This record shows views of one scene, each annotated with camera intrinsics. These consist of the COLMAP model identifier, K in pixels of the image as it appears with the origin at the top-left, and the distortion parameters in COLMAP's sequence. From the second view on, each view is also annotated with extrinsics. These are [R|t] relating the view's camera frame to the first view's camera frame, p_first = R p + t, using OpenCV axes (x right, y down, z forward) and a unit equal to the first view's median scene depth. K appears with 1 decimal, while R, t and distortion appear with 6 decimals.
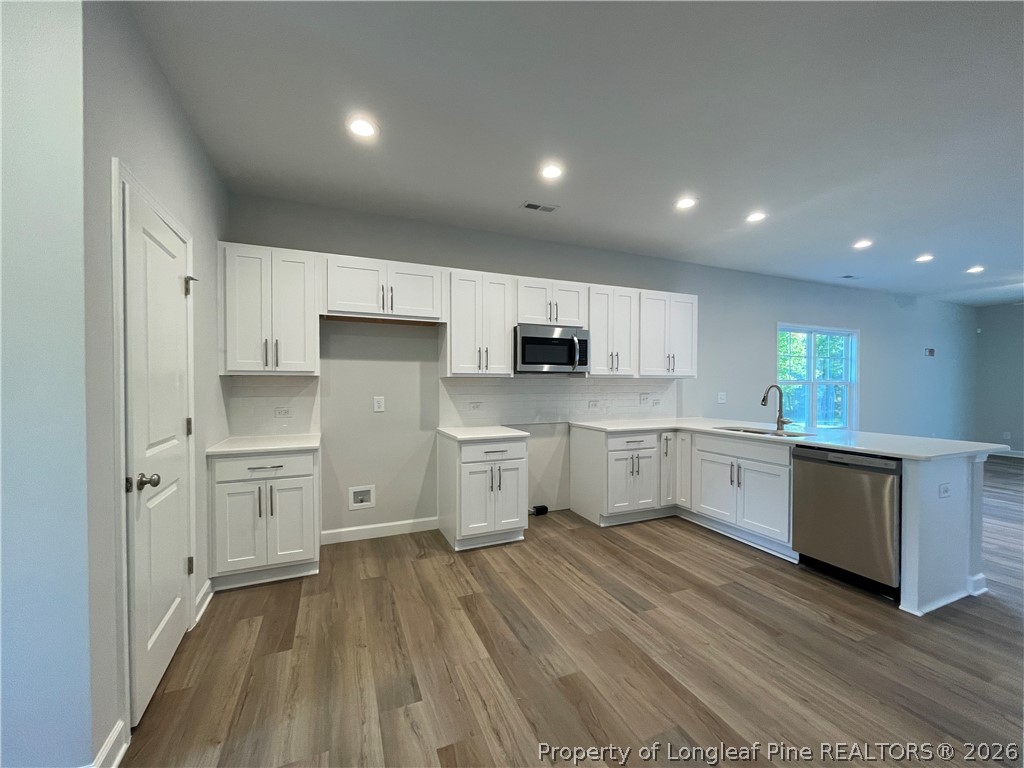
lens RADIAL K [[412.6, 0, 507.5], [0, 412.6, 382.4], [0, 0, 1]] dist [-0.000434, 0.000178]
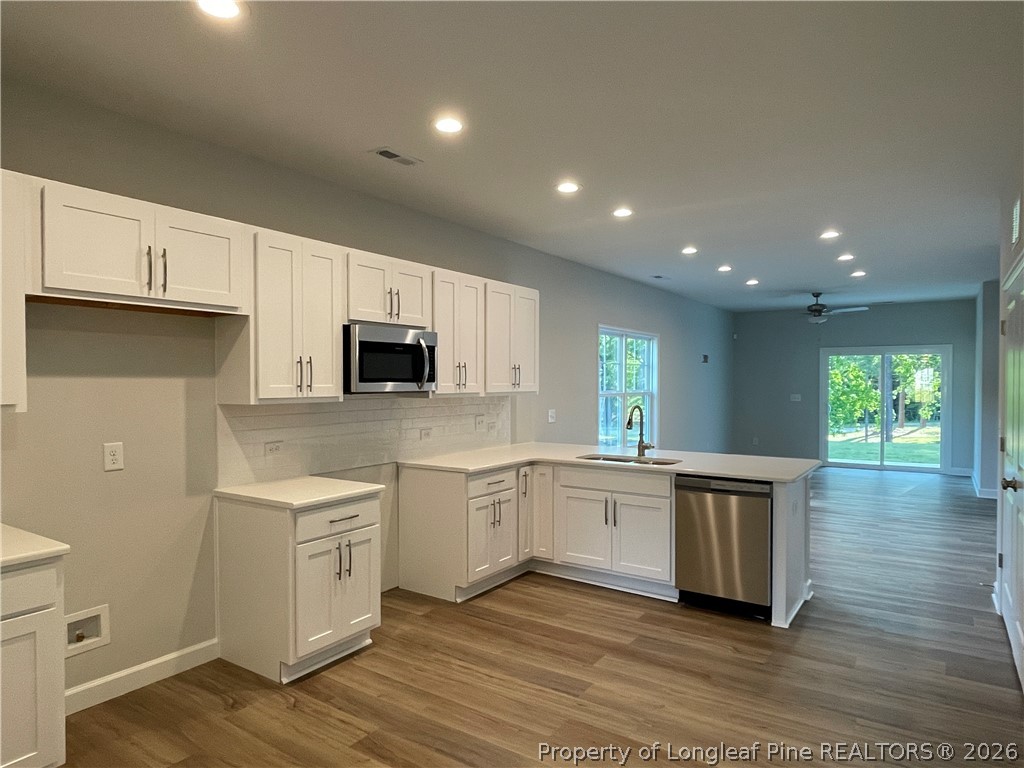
lens RADIAL K [[632.1, 0, 516.2], [0, 632.1, 382.5], [0, 0, 1]] dist [0.007271, -0.012307]
pose [[0.842183, -0.000049, 0.539192, -0.325825], [-0.001889, 0.999994, 0.003042, -0.050890], [-0.539188, -0.003580, 0.842178, -0.001389]]
